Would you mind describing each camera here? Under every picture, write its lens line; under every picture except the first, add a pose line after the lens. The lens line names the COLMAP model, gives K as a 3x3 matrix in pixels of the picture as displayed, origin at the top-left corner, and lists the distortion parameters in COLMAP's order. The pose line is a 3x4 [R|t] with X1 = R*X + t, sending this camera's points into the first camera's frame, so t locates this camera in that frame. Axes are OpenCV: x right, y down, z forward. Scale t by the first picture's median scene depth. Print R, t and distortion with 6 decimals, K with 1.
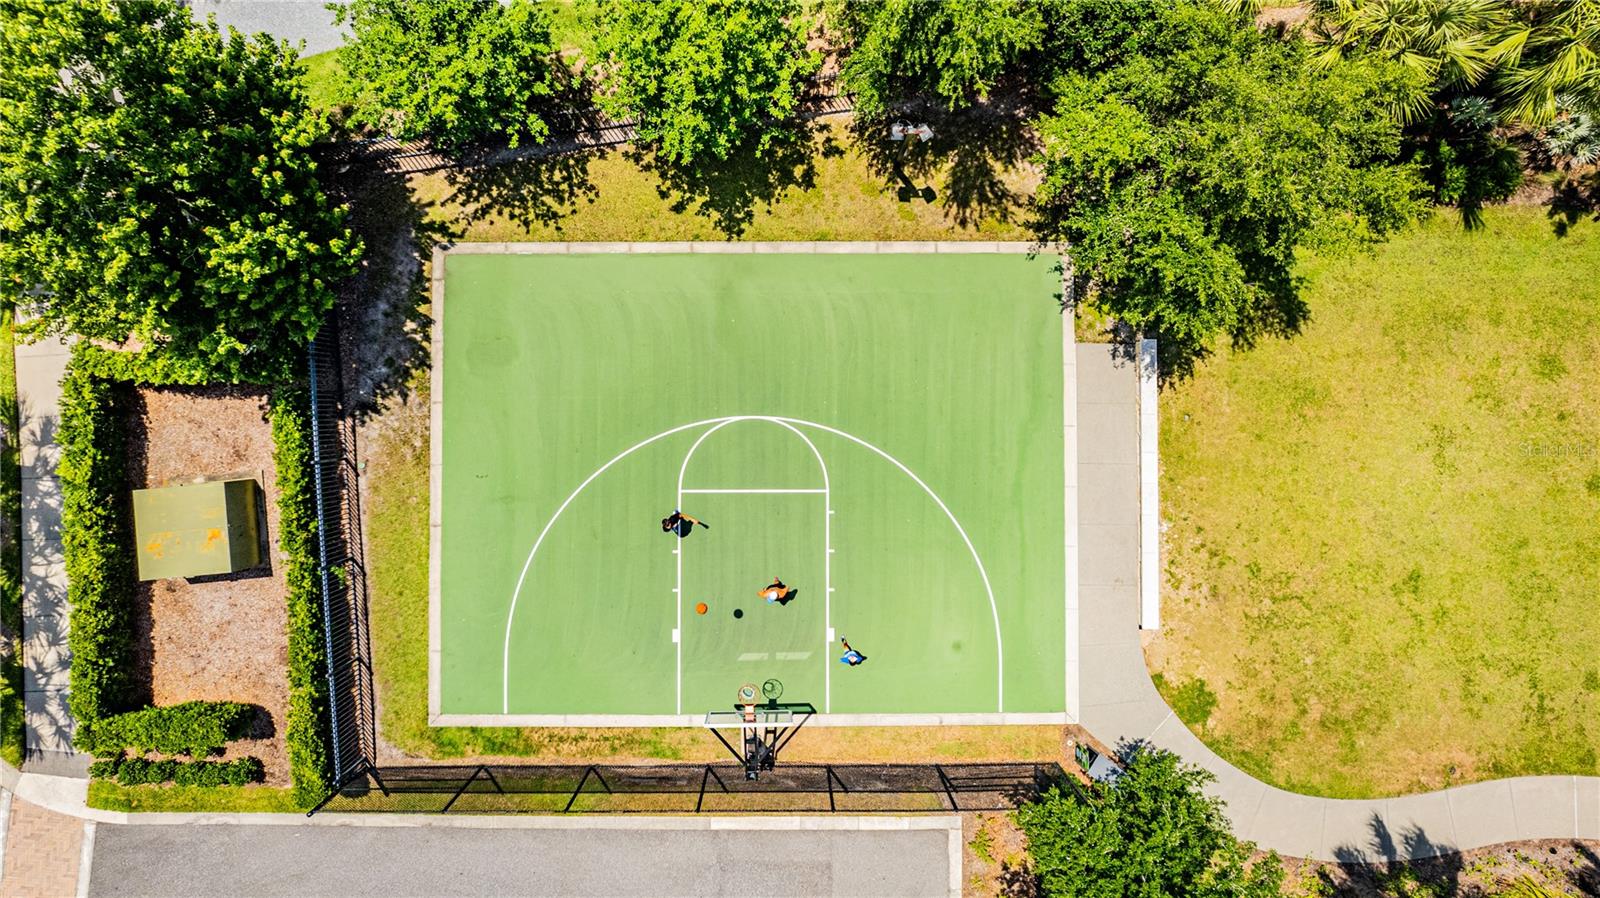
lens RADIAL K [[1009.8, 0, 800.0], [0, 1009.8, 449.0], [0, 0, 1]] dist [-0.082458, 0.077622]
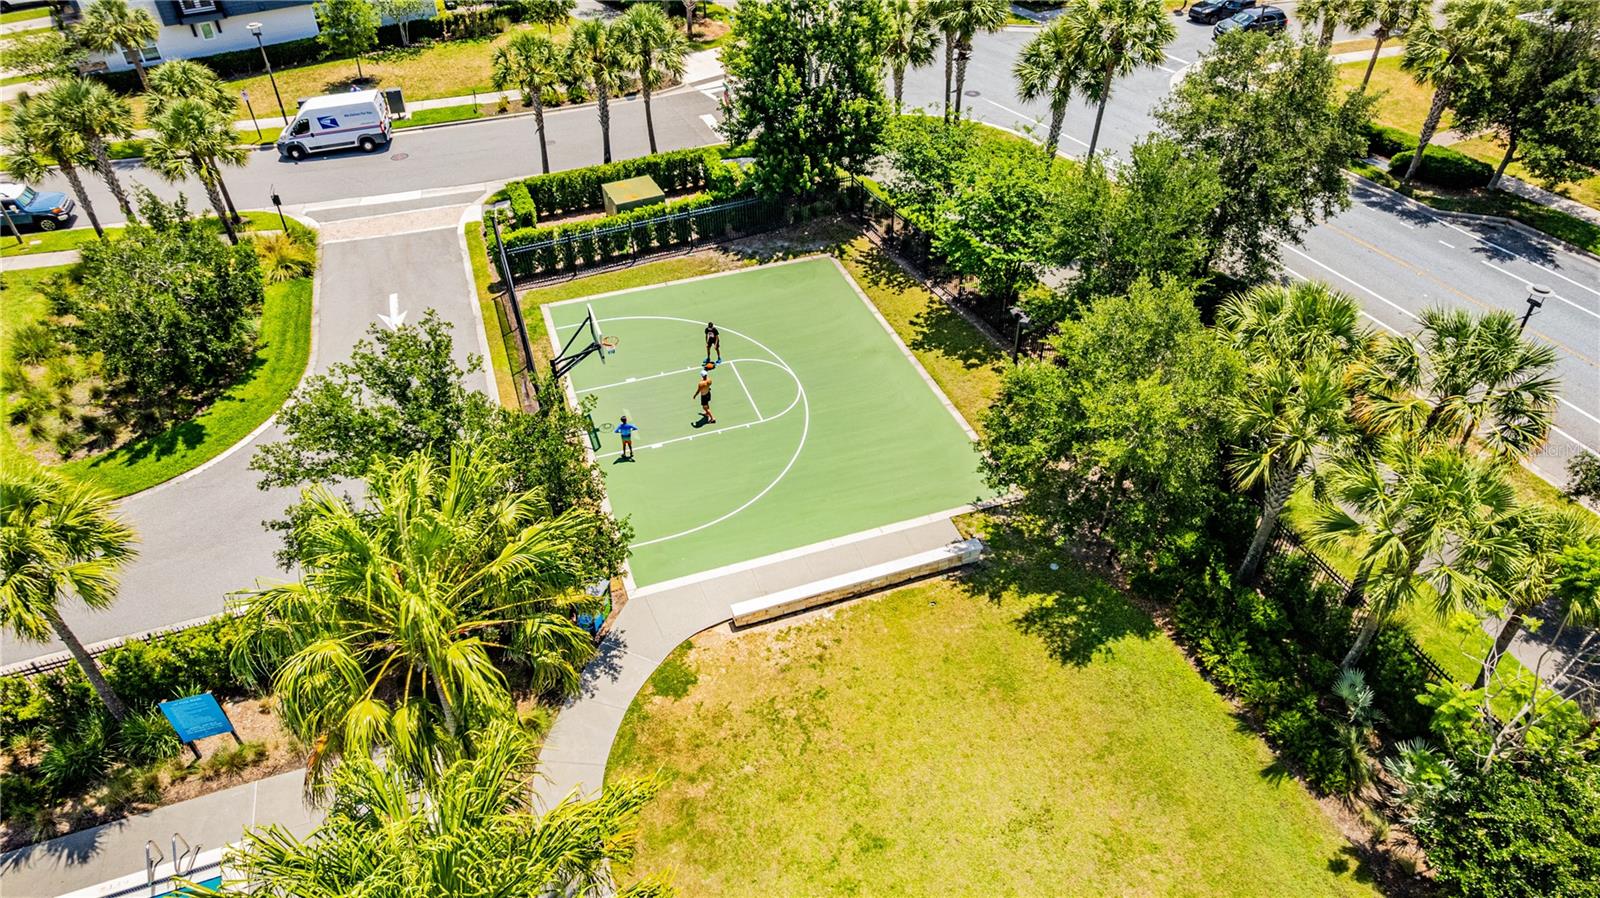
lens RADIAL K [[1009.8, 0, 800.0], [0, 1009.8, 449.0], [0, 0, 1]] dist [-0.082458, 0.077622]
pose [[0.333793, 0.587451, -0.737214, 1.030397], [-0.941520, 0.246000, -0.230272, 0.306567], [0.046081, 0.770964, 0.635209, 0.189413]]
